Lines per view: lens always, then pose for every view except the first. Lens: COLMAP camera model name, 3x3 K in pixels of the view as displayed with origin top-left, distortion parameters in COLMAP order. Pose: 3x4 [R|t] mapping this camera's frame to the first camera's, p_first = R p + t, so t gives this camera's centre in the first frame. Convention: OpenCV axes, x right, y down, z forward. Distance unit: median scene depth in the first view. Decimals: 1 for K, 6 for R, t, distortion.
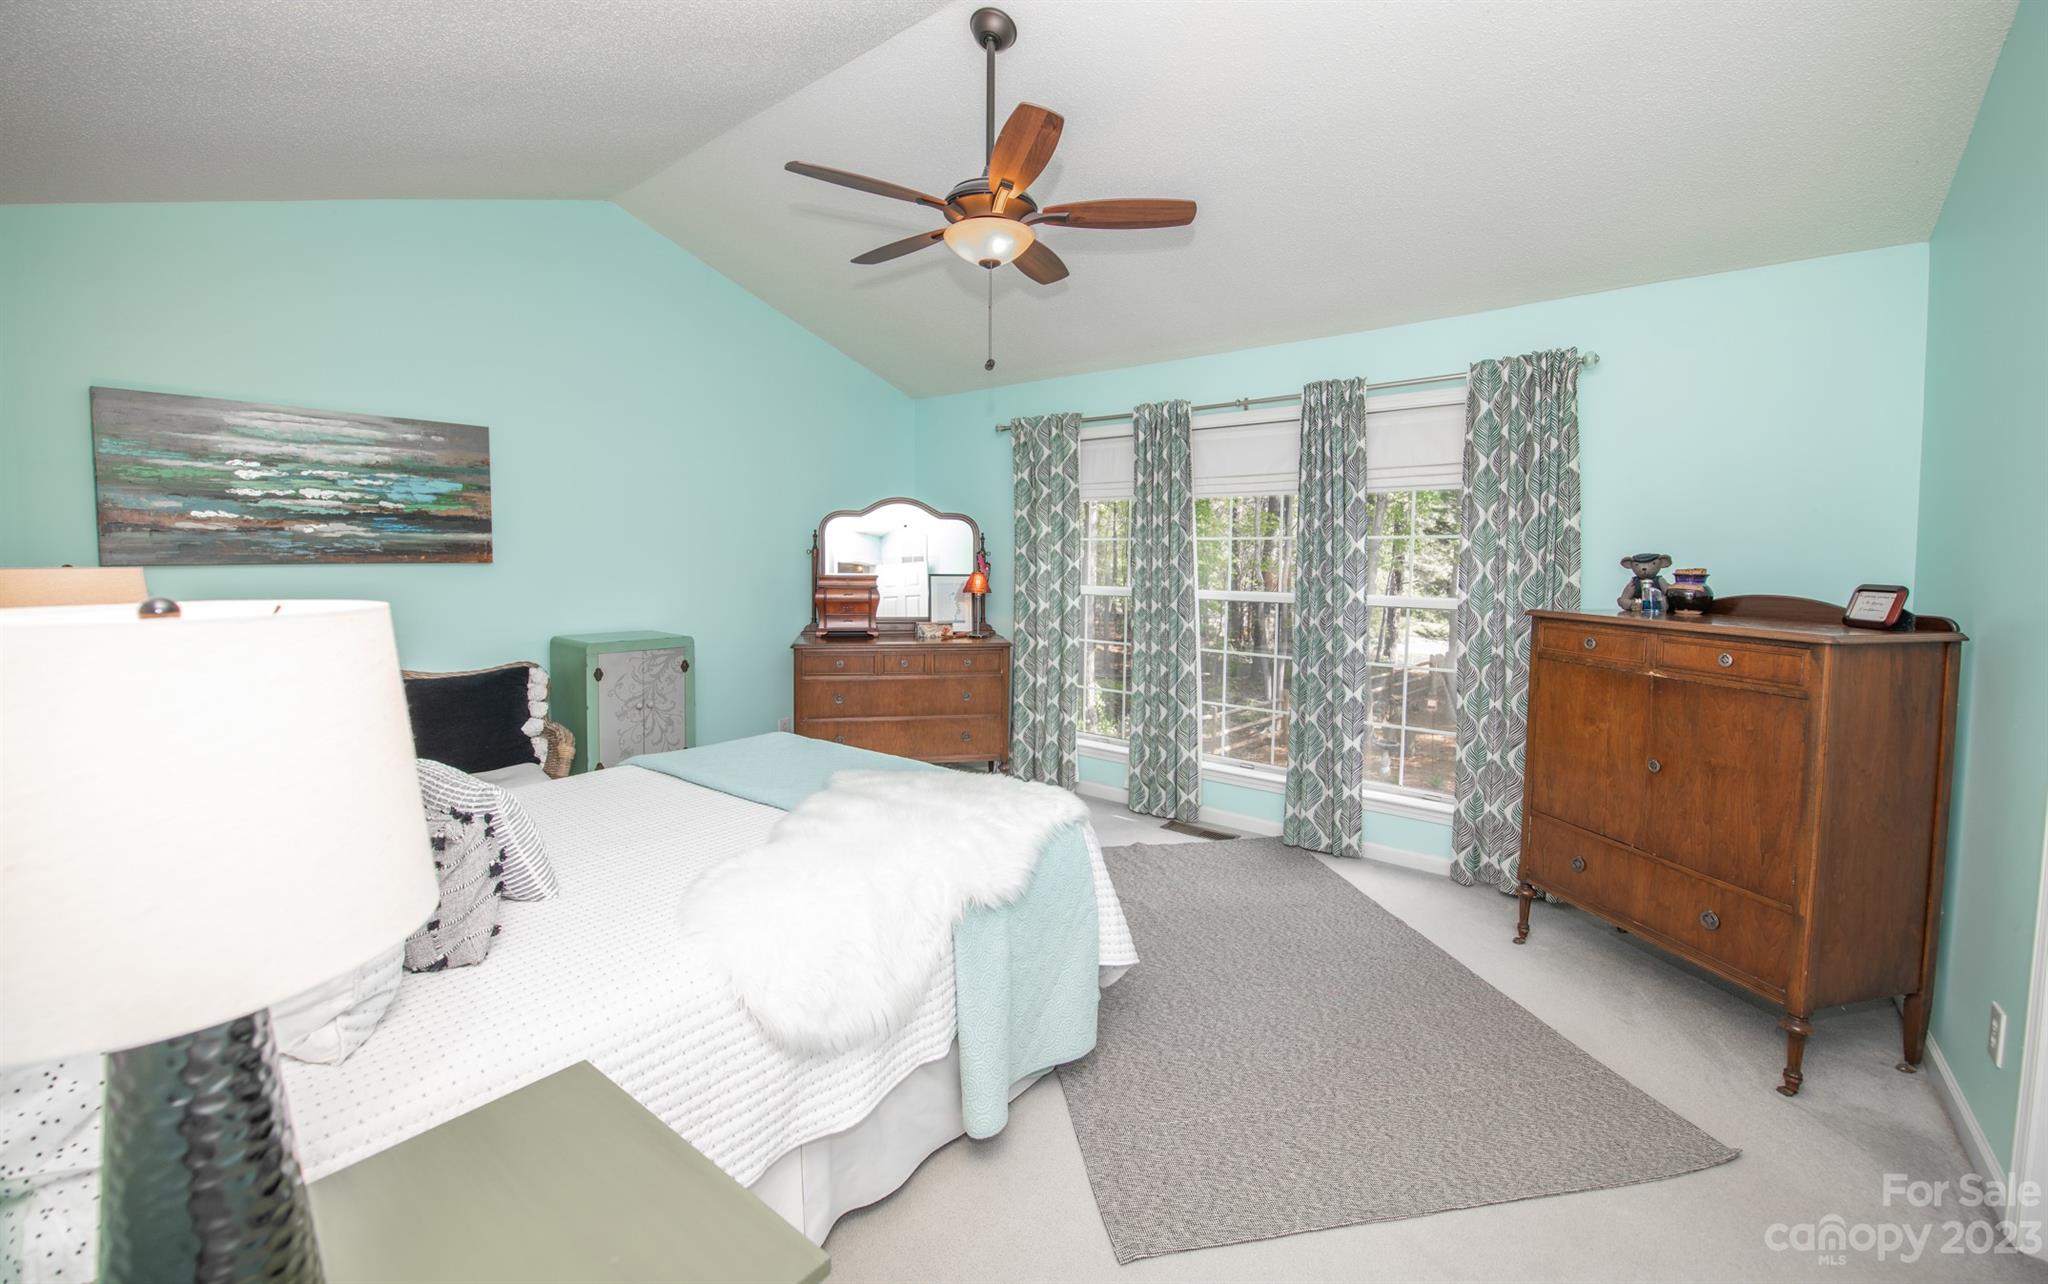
lens RADIAL K [[817.6, 0, 1028.5], [0, 817.6, 607.8], [0, 0, 1]] dist [-0.000025, -0.000001]
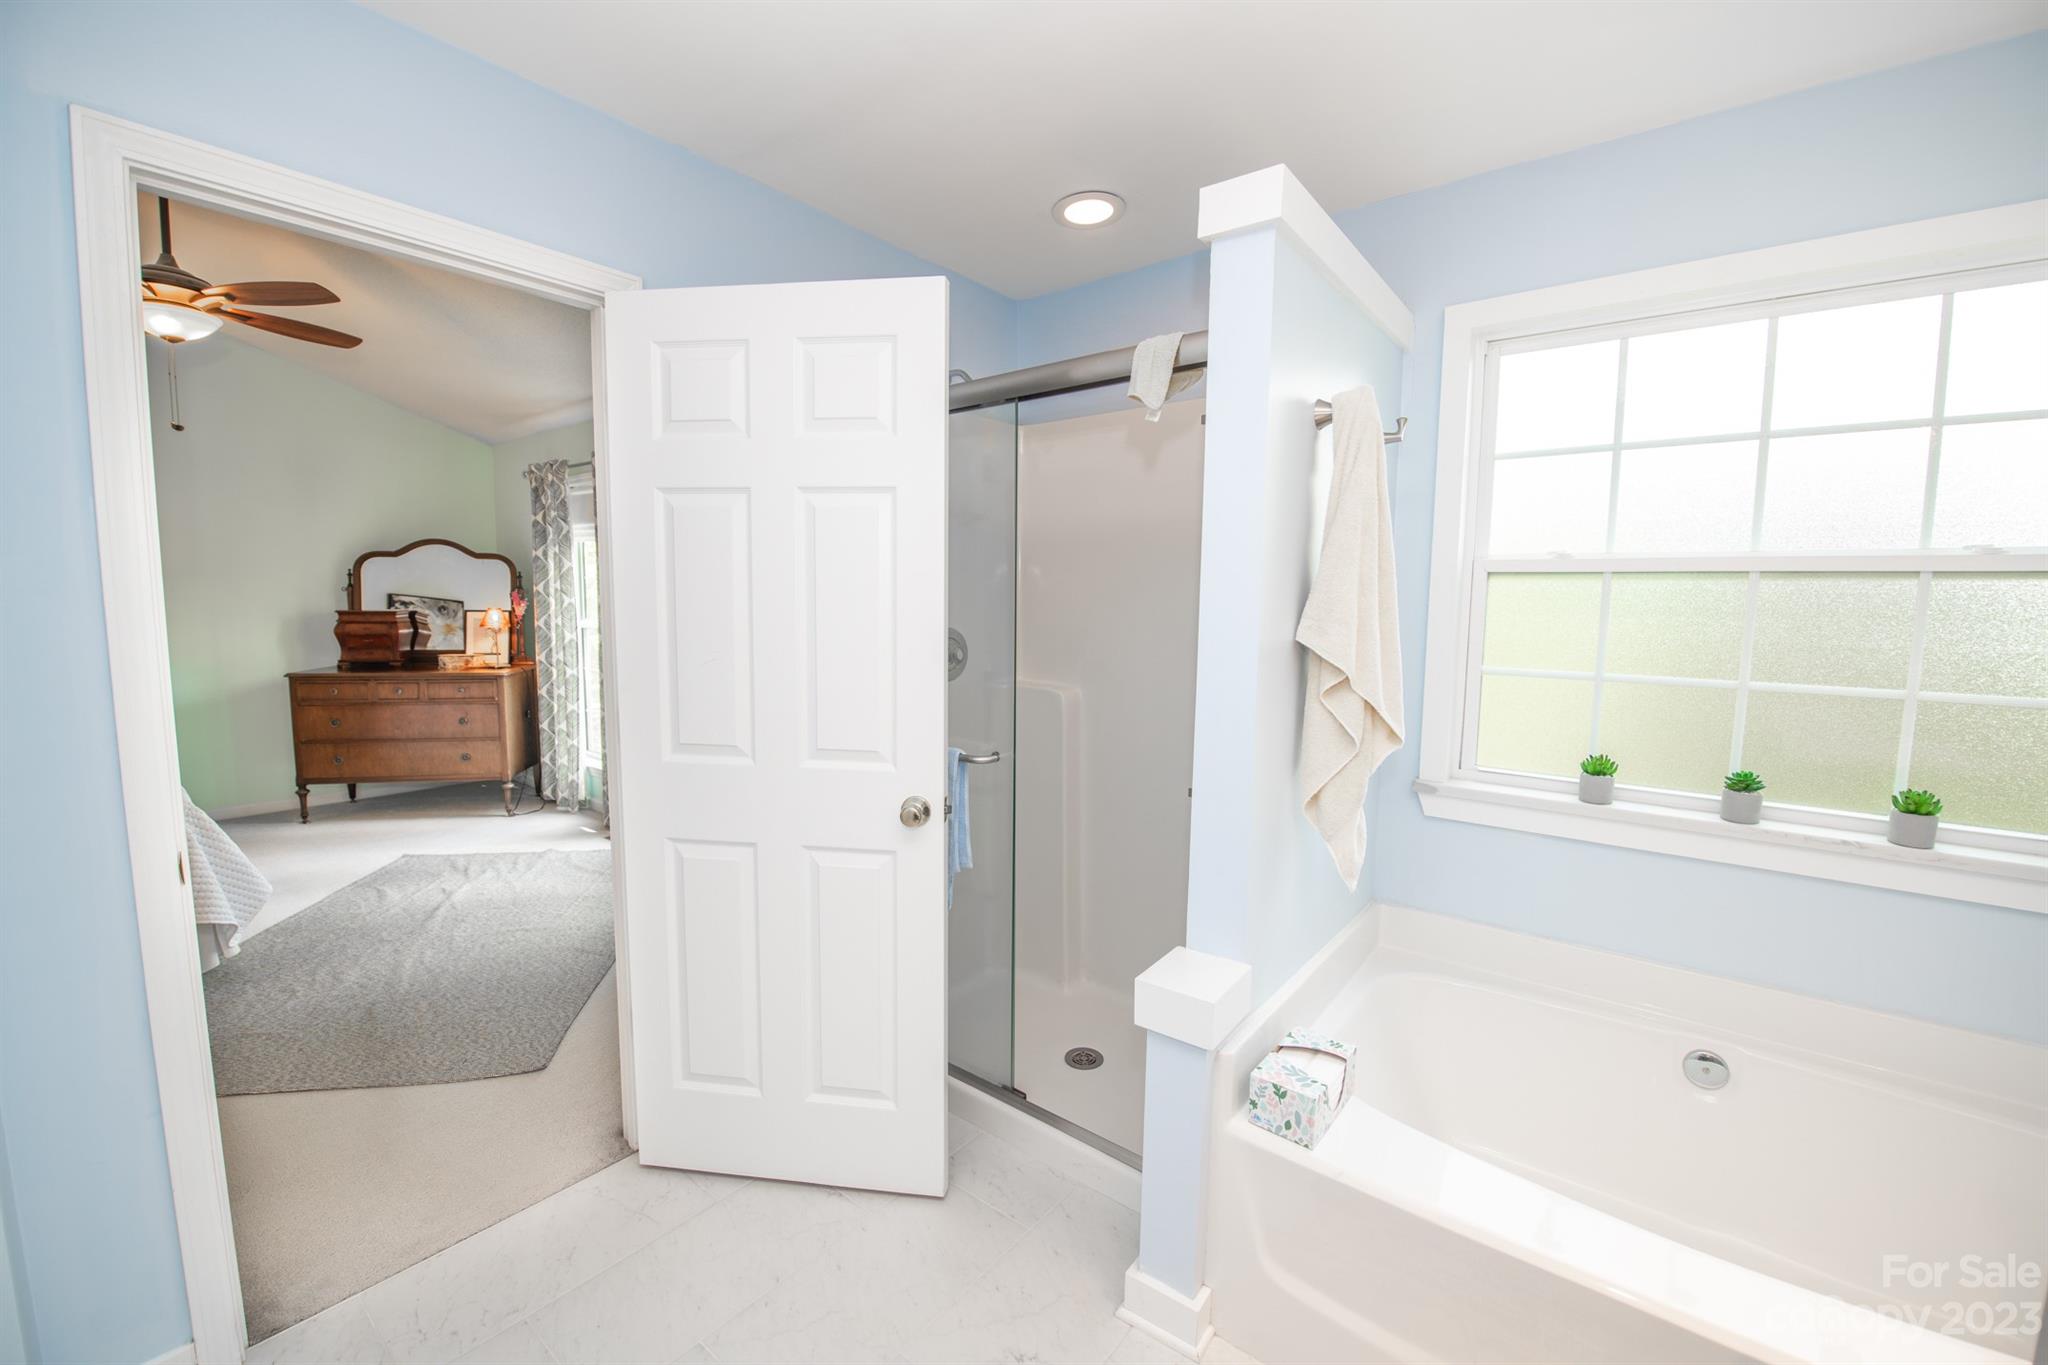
lens RADIAL K [[819.3, 0, 1024.0], [0, 819.3, 682.5], [0, 0, 1]] dist [-0.018565, -0.000179]
pose [[0.999944, 0.000920, 0.010523, 0.630622], [-0.001349, 0.999166, 0.040813, 0.010512], [-0.010477, -0.040825, 0.999111, -0.090035]]
